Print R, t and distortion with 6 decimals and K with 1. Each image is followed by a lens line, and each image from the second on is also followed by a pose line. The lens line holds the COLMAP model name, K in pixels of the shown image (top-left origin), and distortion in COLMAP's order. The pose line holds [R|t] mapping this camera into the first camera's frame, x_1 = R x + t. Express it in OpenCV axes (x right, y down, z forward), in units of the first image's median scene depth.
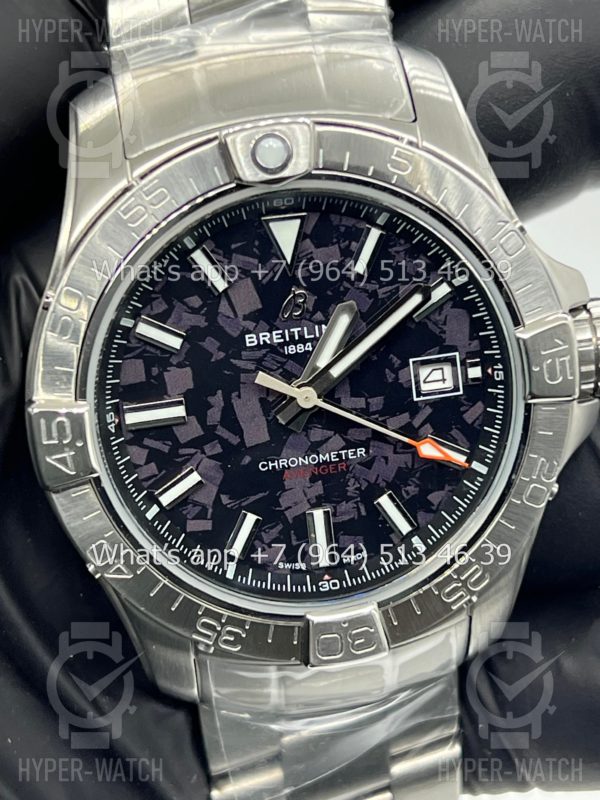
lens RADIAL K [[1835.9, 0, 300.0], [0, 1835.9, 400.0], [0, 0, 1]] dist [0.100490, 0.158272]
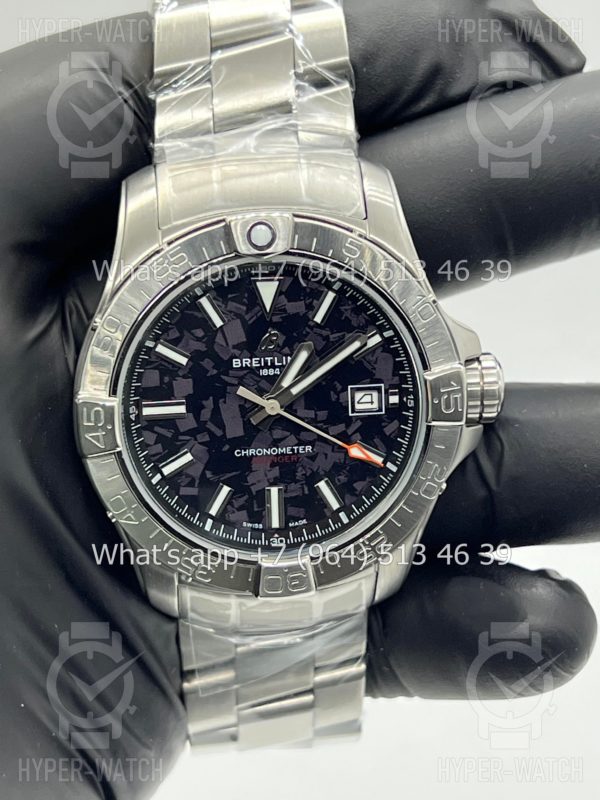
lens RADIAL K [[1811.0, 0, 323.7], [0, 1811.0, 399.5], [0, 0, 1]] dist [0.052696, 0.121048]
pose [[0.996210, 0.086469, 0.009438, 0.028902], [-0.086638, 0.996054, 0.019263, -0.037264], [-0.007735, -0.020008, 0.999770, -0.385813]]
